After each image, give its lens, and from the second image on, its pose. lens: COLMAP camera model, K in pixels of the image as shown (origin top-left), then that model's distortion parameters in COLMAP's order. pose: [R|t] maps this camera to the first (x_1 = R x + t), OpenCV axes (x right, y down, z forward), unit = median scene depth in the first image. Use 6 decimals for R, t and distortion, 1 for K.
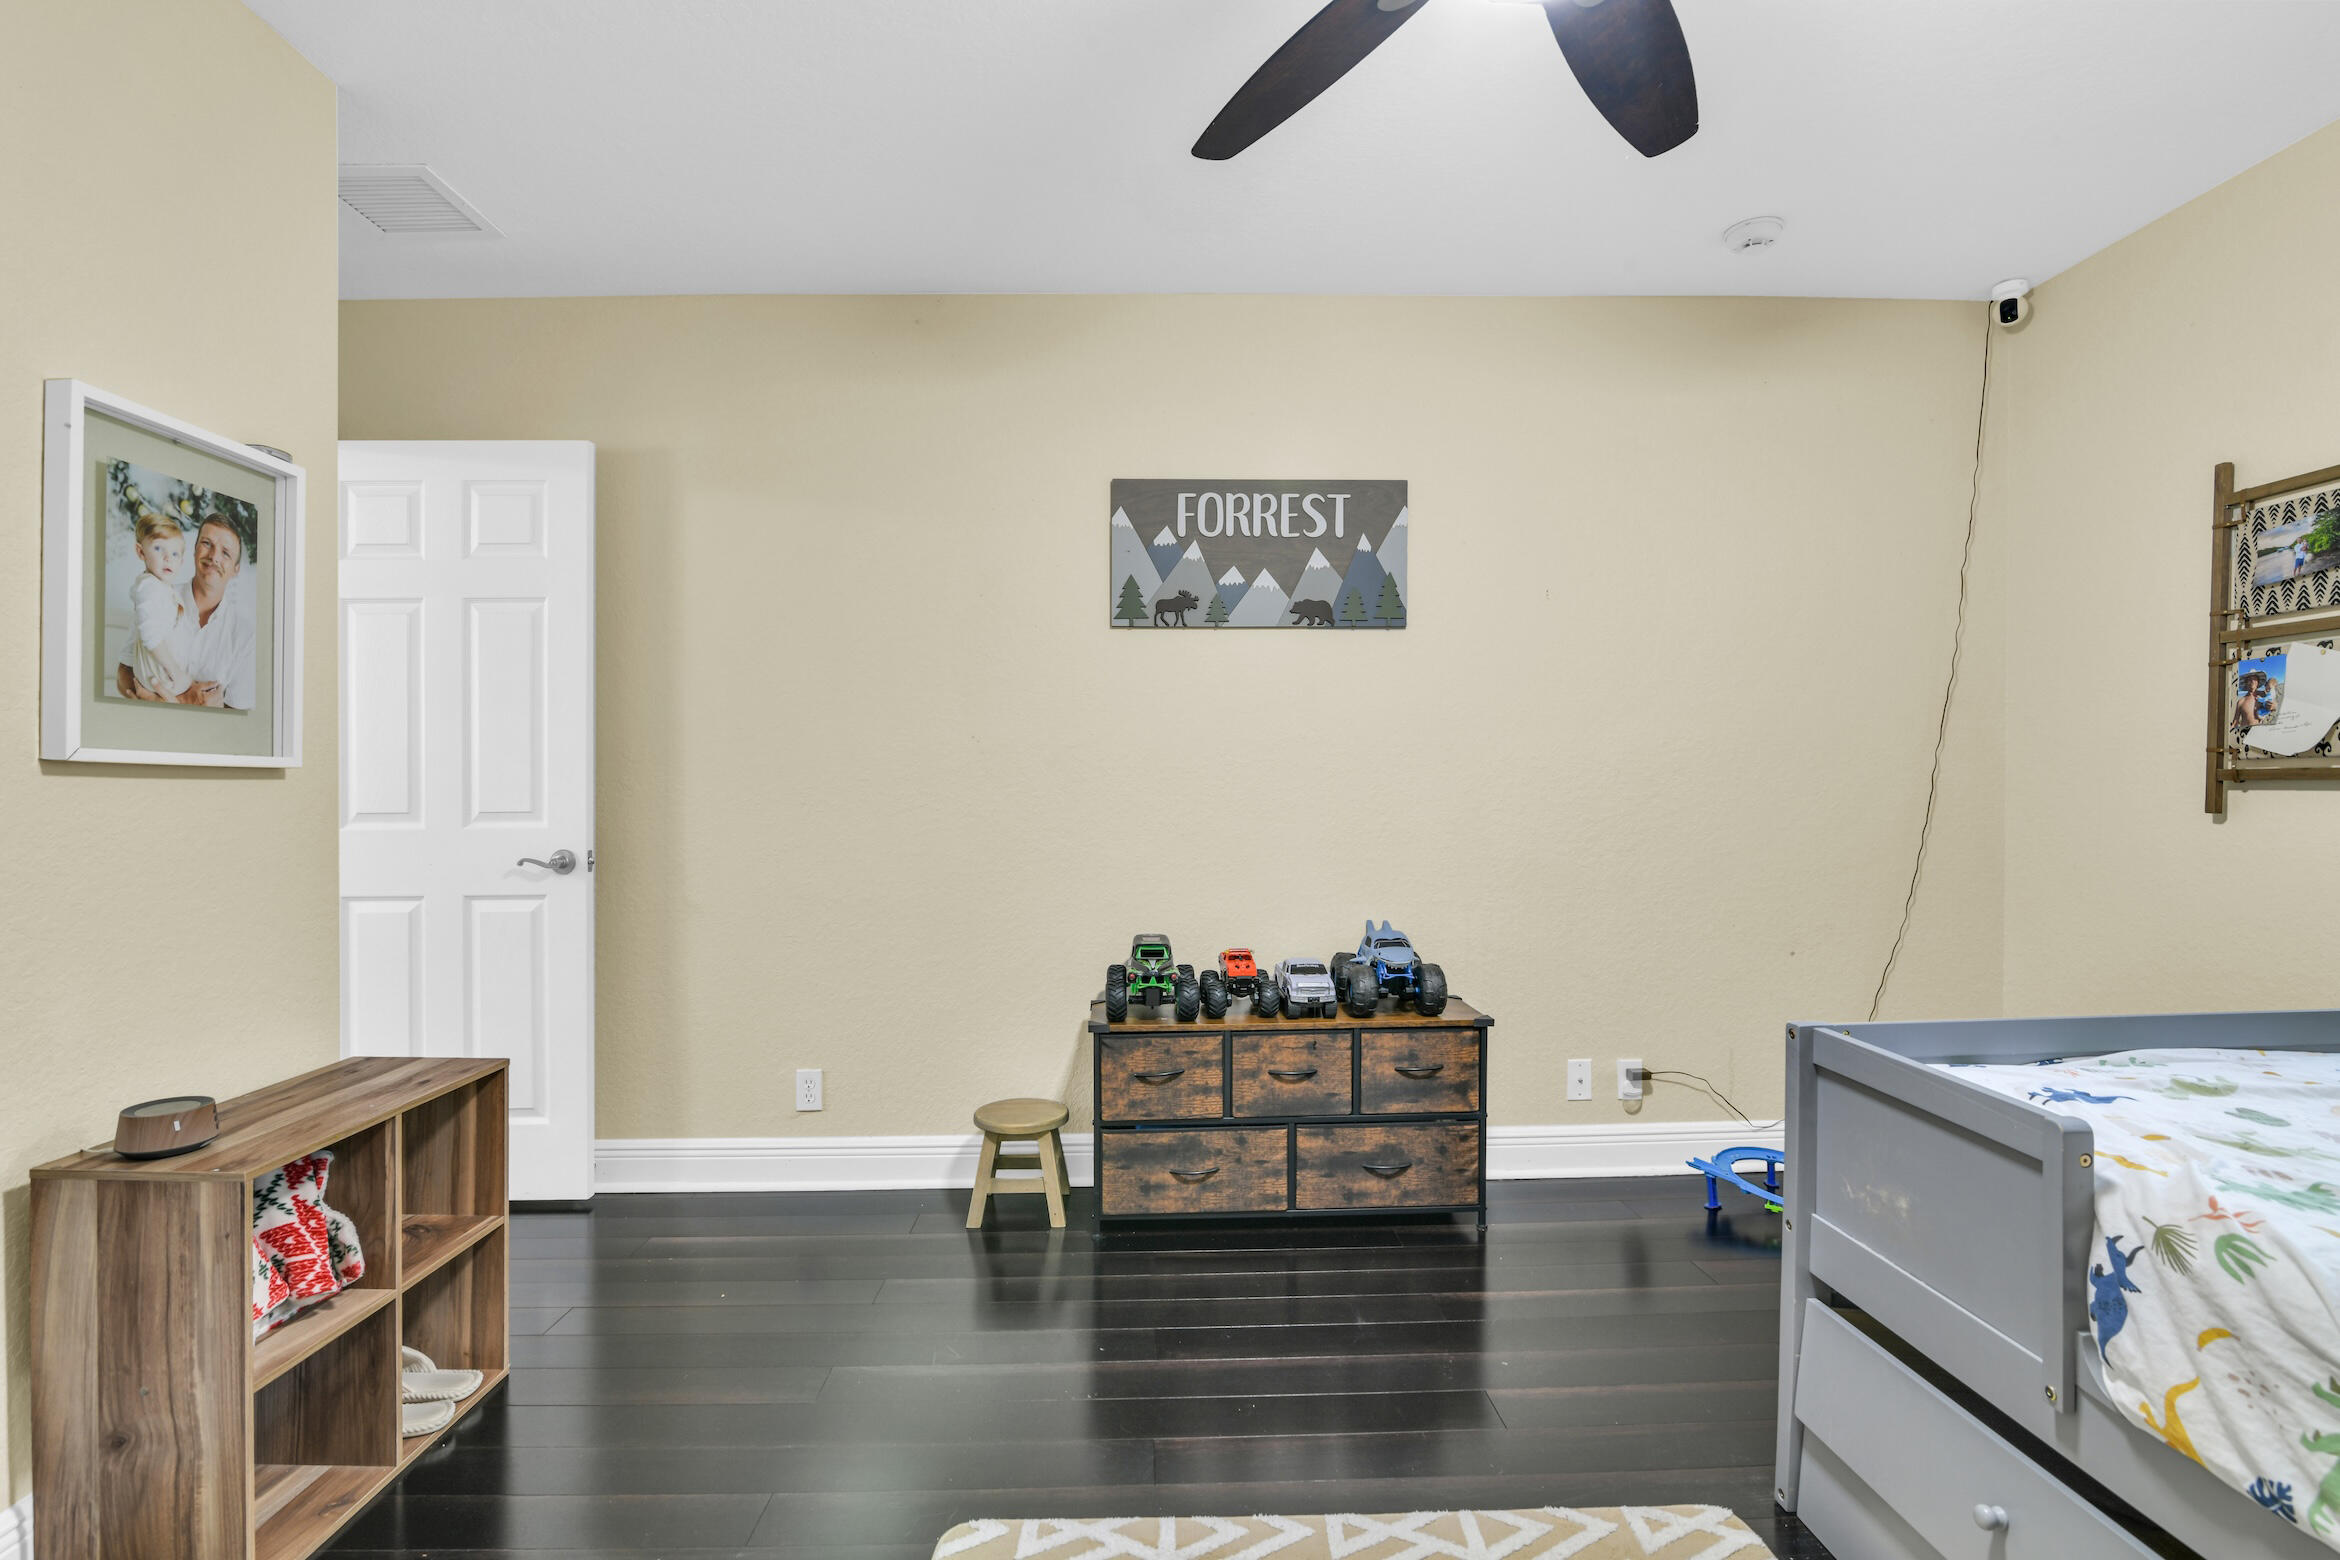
lens RADIAL K [[1108.8, 0, 1177.2], [0, 1108.8, 788.3], [0, 0, 1]] dist [0.003419, 0.000464]
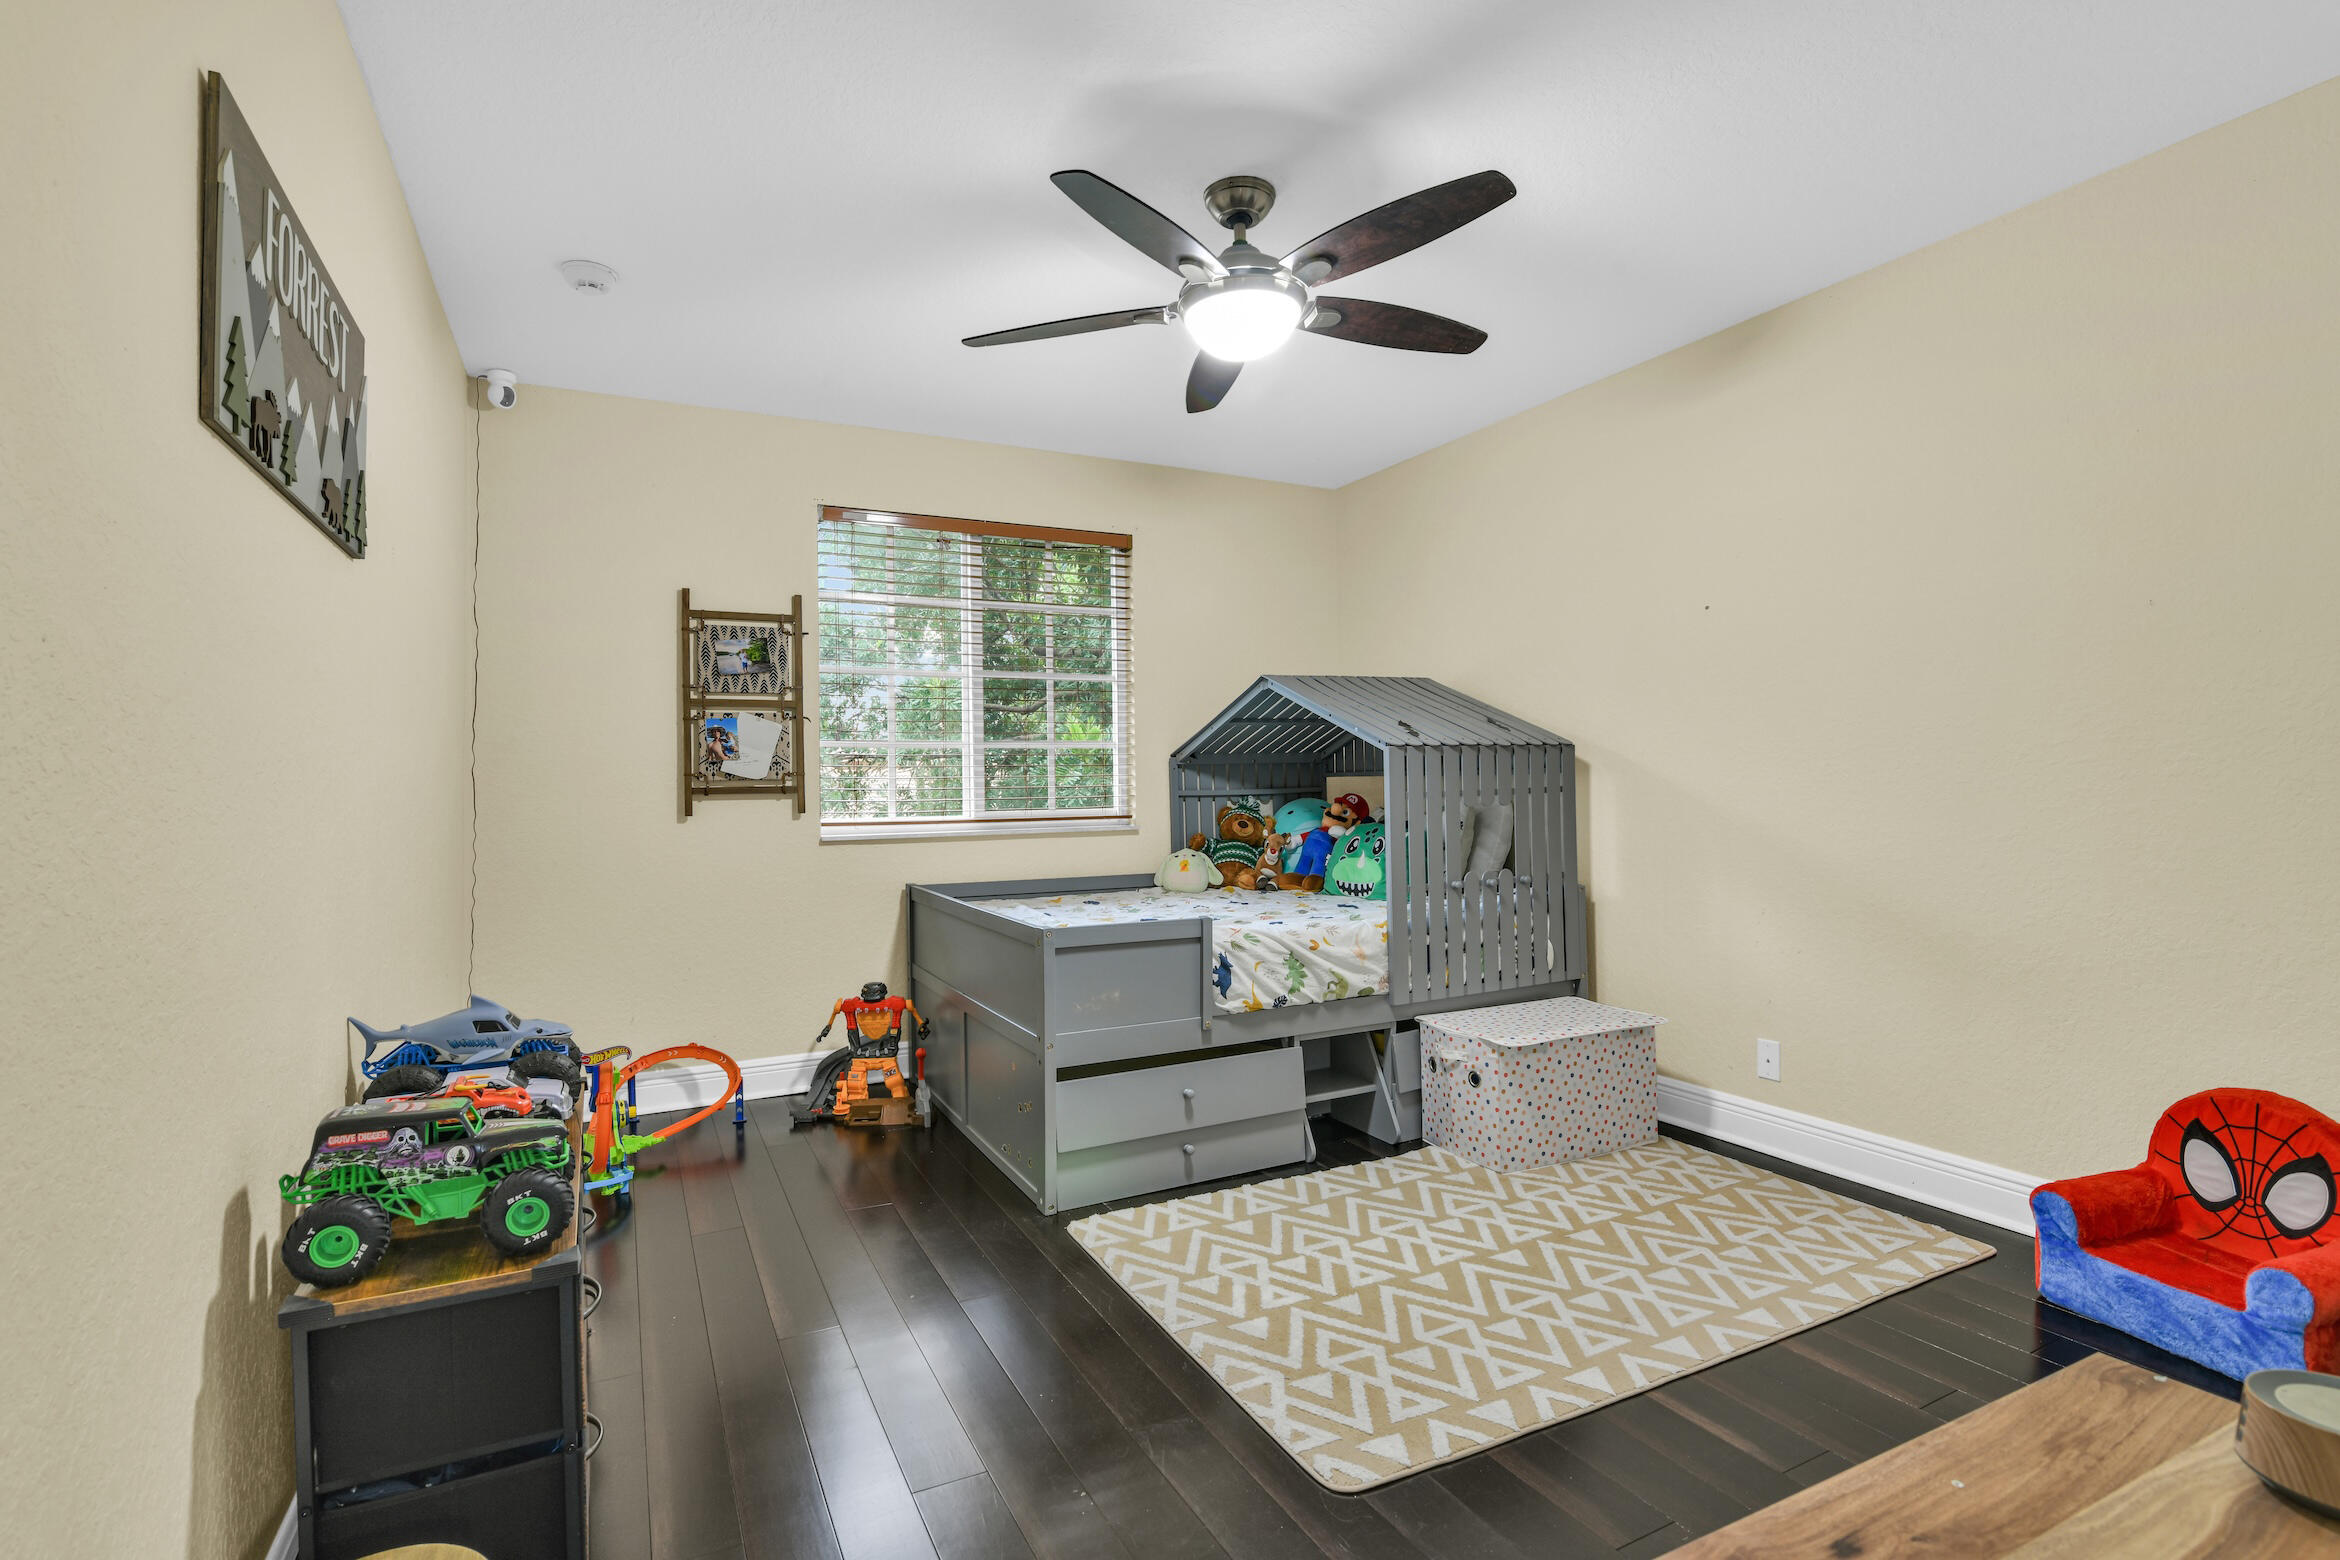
lens RADIAL K [[1108.8, 0, 1167.7], [0, 1108.8, 780.3], [0, 0, 1]] dist [0.003419, 0.000464]
pose [[-0.416676, 0.020482, 0.908824, -0.988994], [0.021529, 0.999688, -0.012659, 0.009802], [-0.908800, 0.014292, -0.416987, 1.410307]]
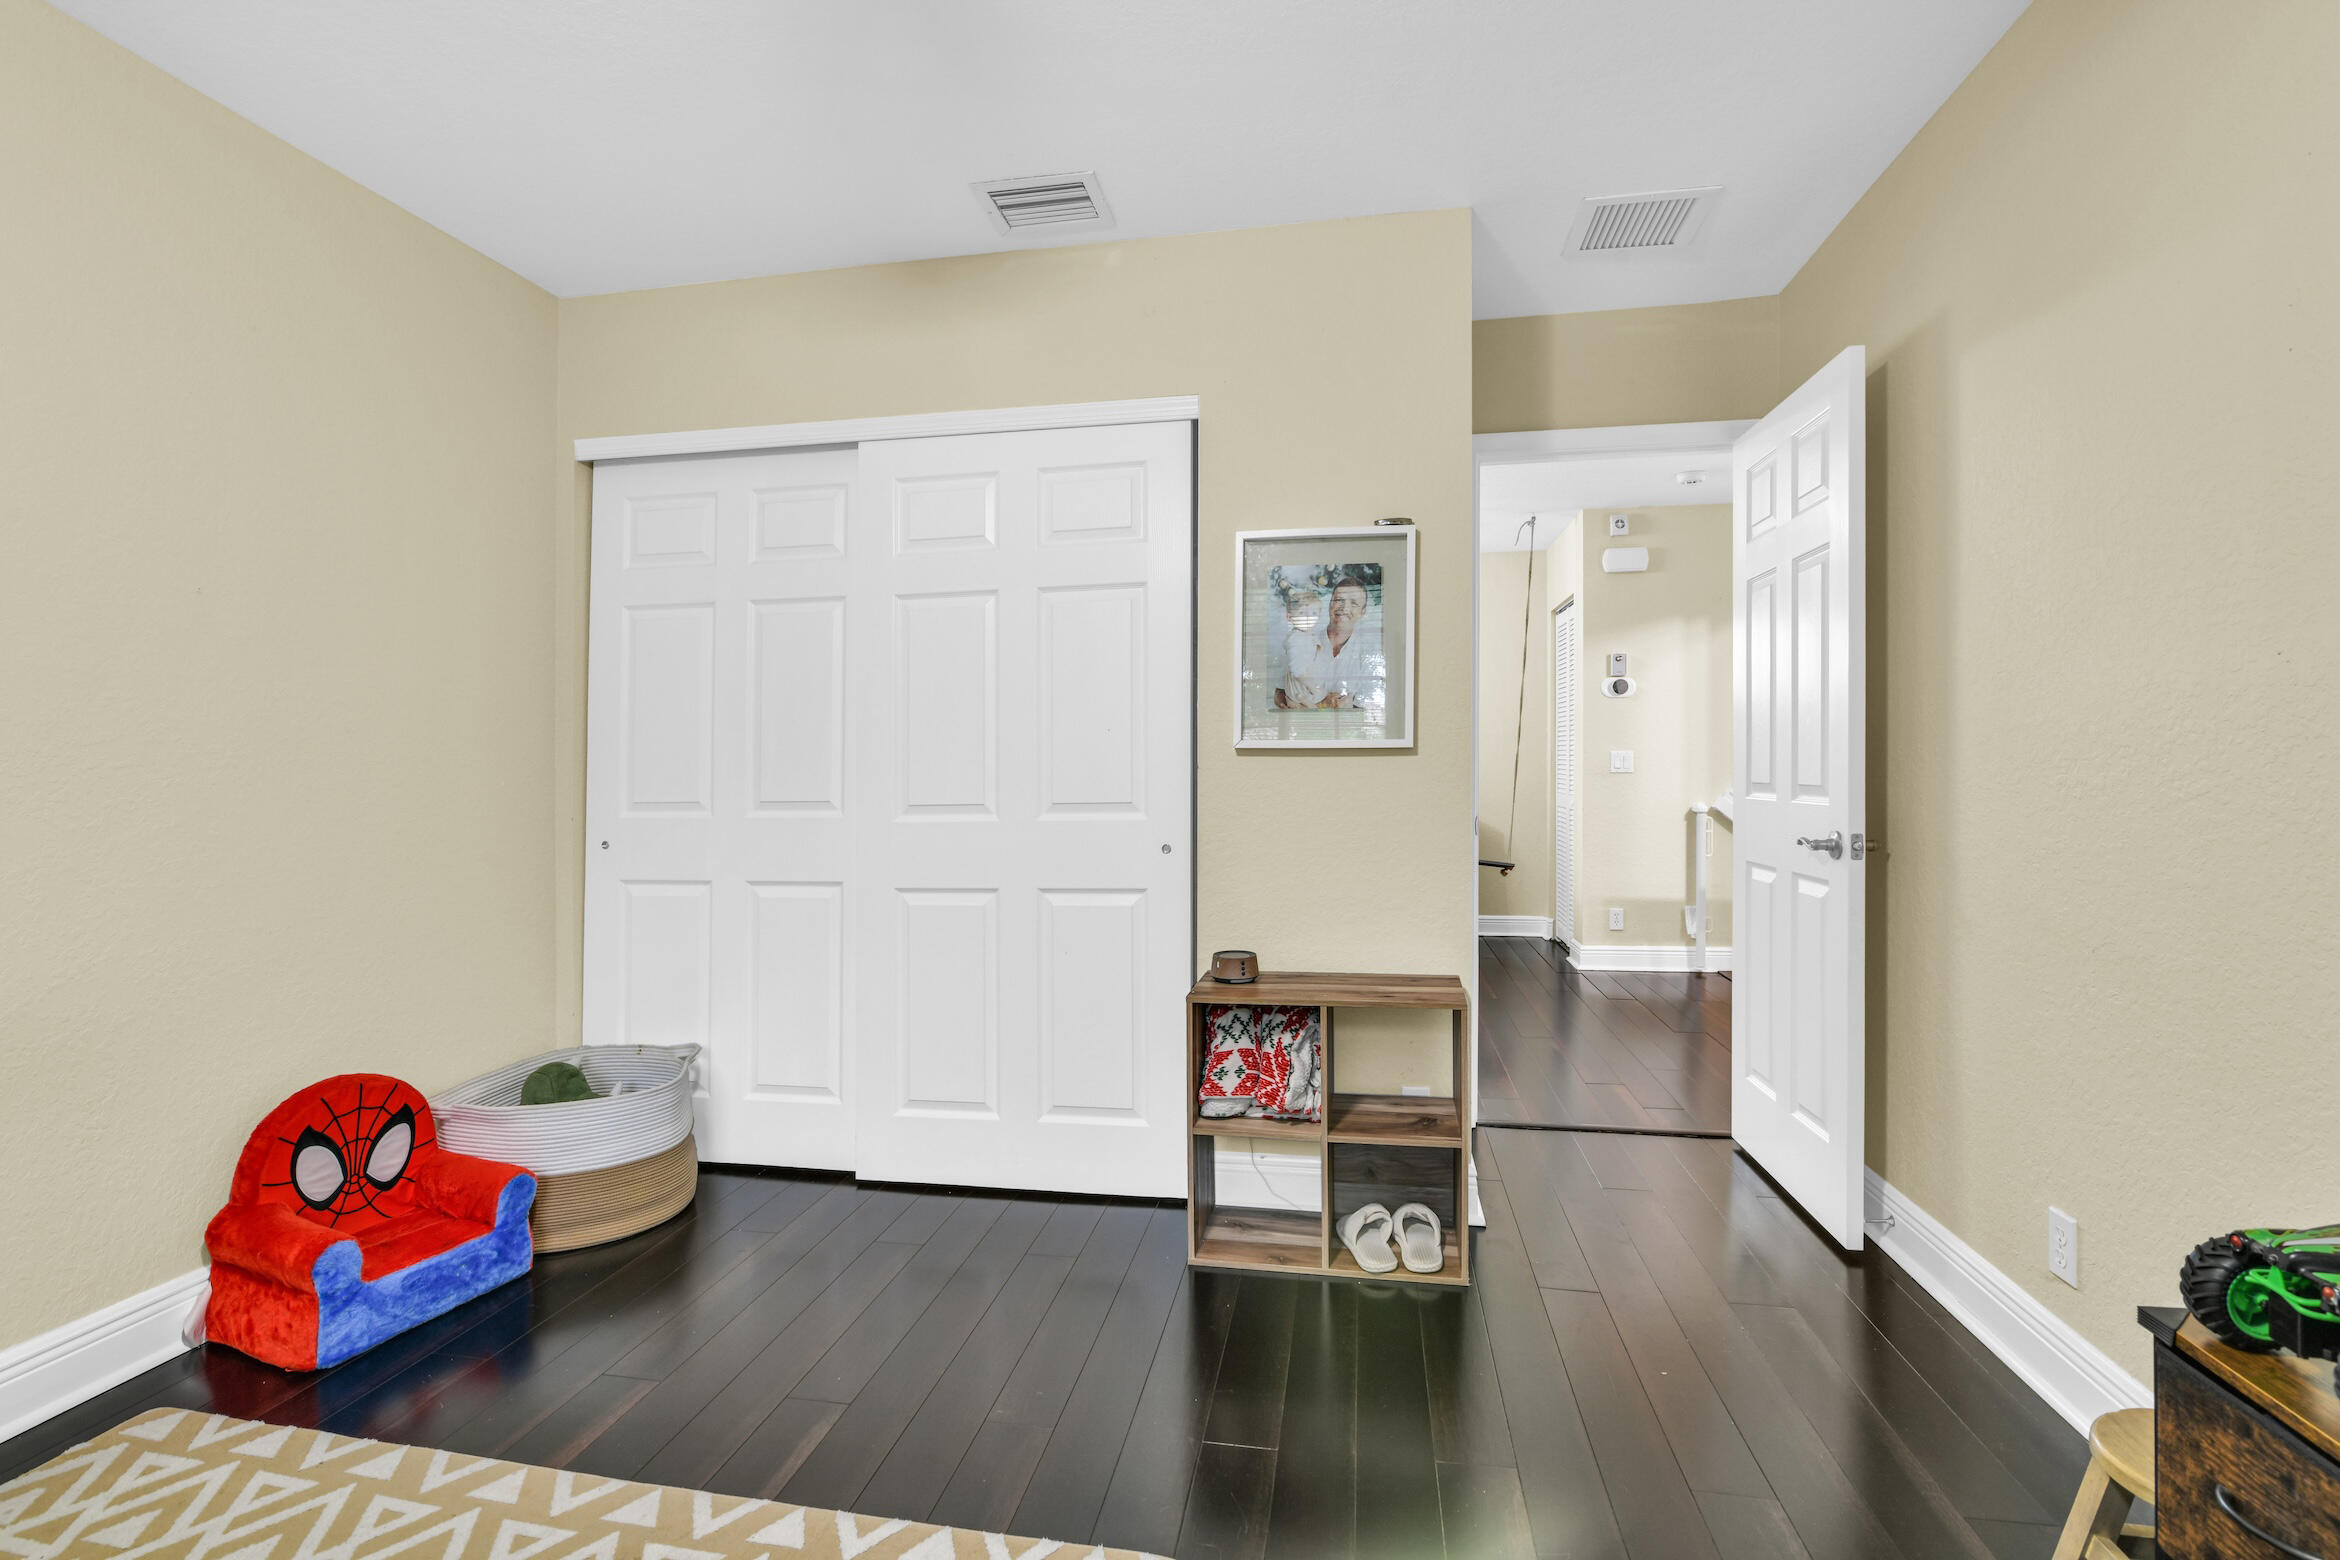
lens RADIAL K [[1108.8, 0, 1169.4], [0, 1108.8, 765.3], [0, 0, 1]] dist [0.003419, 0.000464]
pose [[-0.212654, 0.007083, -0.977102, 0.634247], [0.007211, 0.999958, 0.005679, -0.006134], [0.977101, -0.005838, -0.212696, 1.067448]]
